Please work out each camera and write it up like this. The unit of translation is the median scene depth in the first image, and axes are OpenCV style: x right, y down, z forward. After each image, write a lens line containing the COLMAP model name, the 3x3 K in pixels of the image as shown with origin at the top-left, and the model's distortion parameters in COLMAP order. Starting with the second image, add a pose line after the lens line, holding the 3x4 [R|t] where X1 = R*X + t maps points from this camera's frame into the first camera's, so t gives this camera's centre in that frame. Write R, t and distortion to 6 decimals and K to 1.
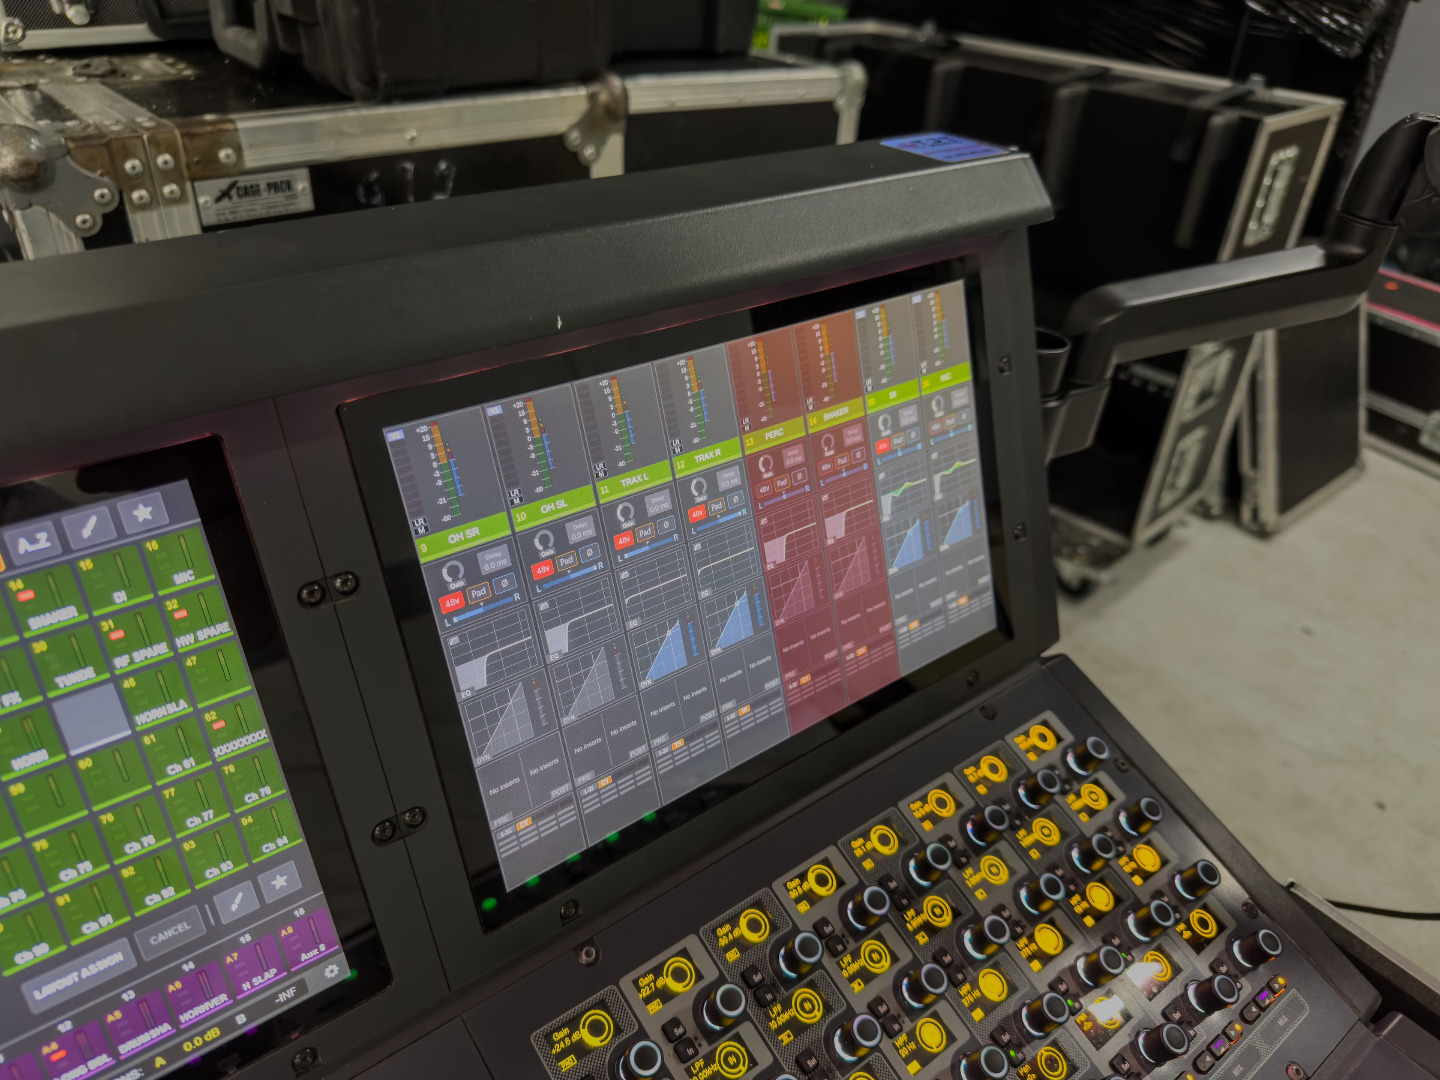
lens RADIAL K [[1040.6, 0, 722.0], [0, 1040.6, 554.7], [0, 0, 1]] dist [0.061893, -0.110979]
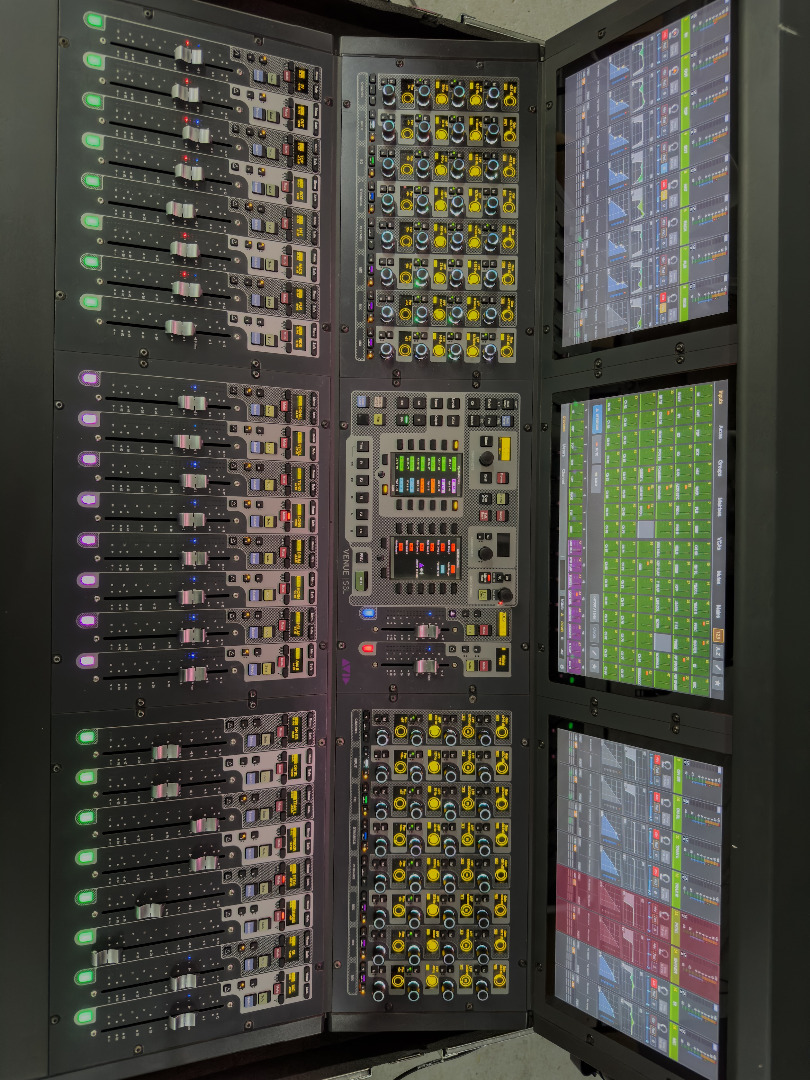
lens RADIAL K [[766.2, 0, 396.6], [0, 766.2, 535.3], [0, 0, 1]] dist [0.162521, -0.387977]
pose [[-0.565578, 0.777626, -0.274625, 0.210700], [-0.729522, -0.316457, 0.606343, -0.462606], [0.384602, 0.543280, 0.746277, -1.007240]]
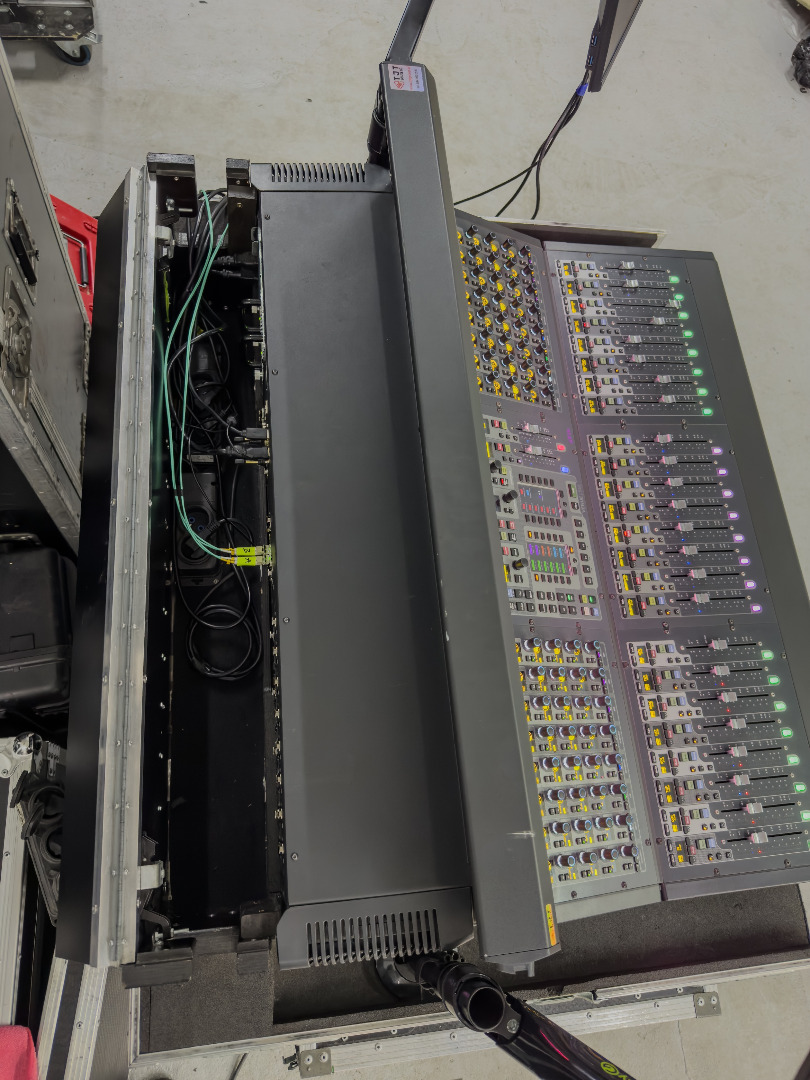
lens RADIAL K [[766.2, 0, 396.6], [0, 766.2, 535.3], [0, 0, 1]] dist [0.162521, -0.387977]
pose [[0.546865, -0.767391, 0.334738, -1.761407], [0.322717, 0.562138, 0.761482, -1.604140], [-0.772523, -0.308403, 0.555064, -0.608615]]
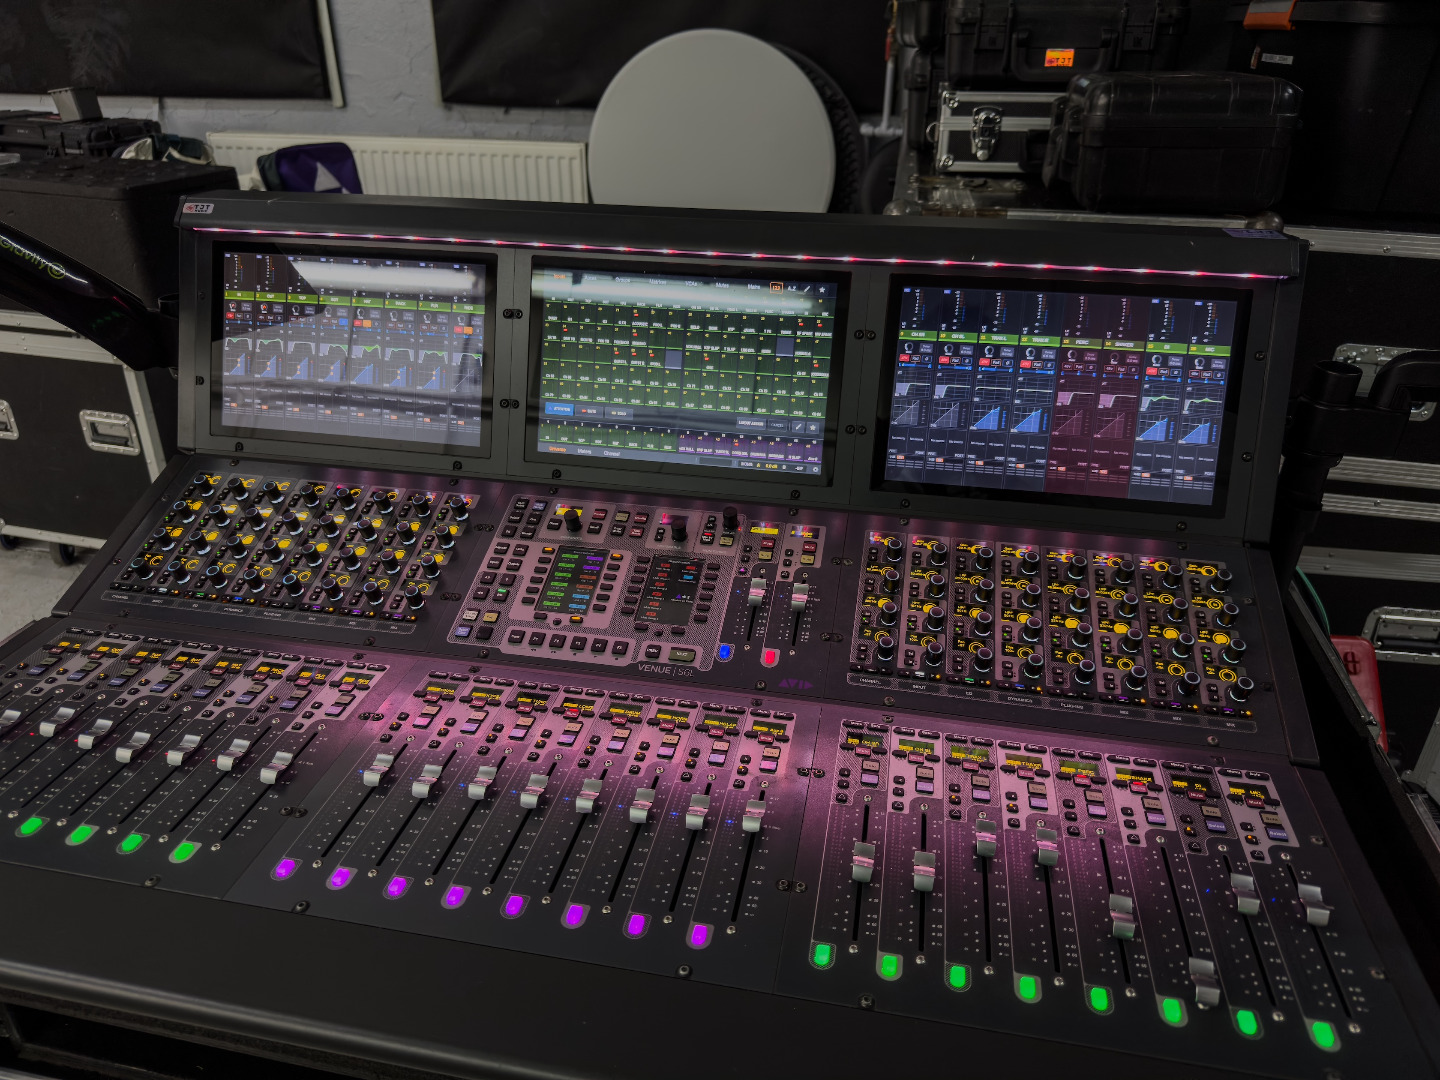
lens RADIAL K [[1000.1, 0, 720.0], [0, 1000.1, 540.0], [0, 0, 1]] dist [0.049026, -0.059520]
pose [[0.650018, 0.302993, -0.696902, 1.244681], [-0.394534, 0.918349, 0.031281, 0.530445], [0.649477, 0.254618, 0.716484, -0.930494]]
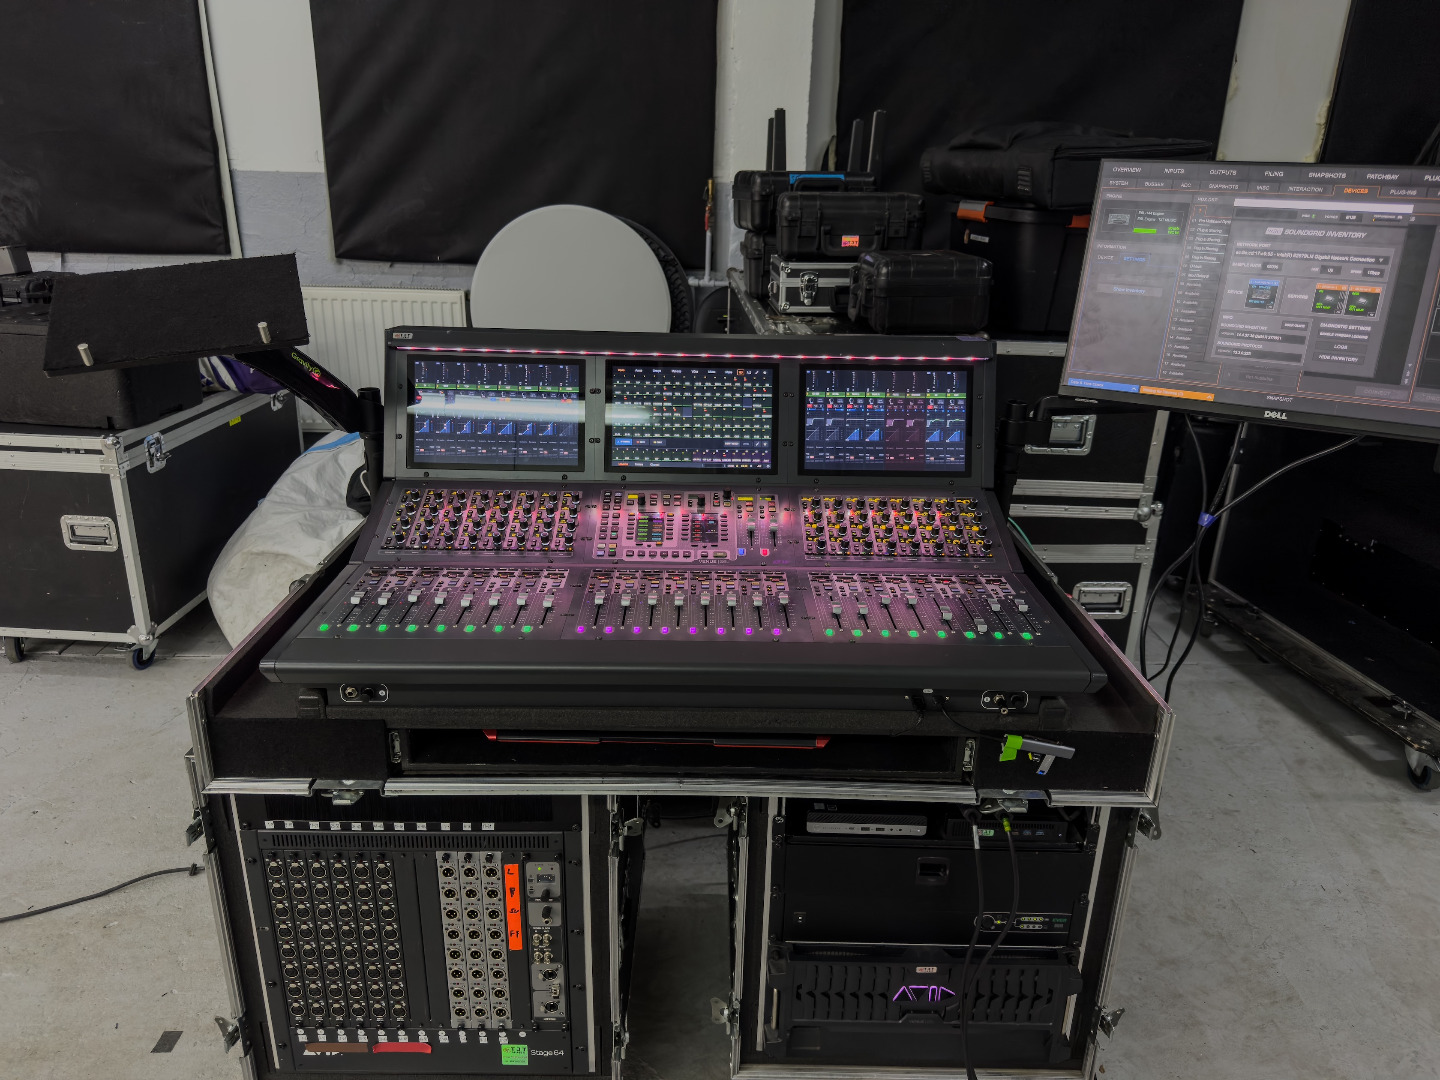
lens RADIAL K [[1000.1, 0, 720.0], [0, 1000.1, 540.0], [0, 0, 1]] dist [0.049026, -0.059520]
pose [[0.796453, 0.172028, -0.579715, 2.157606], [-0.317296, 0.934993, -0.158468, 1.450788], [0.514769, 0.310153, 0.799261, -2.702985]]
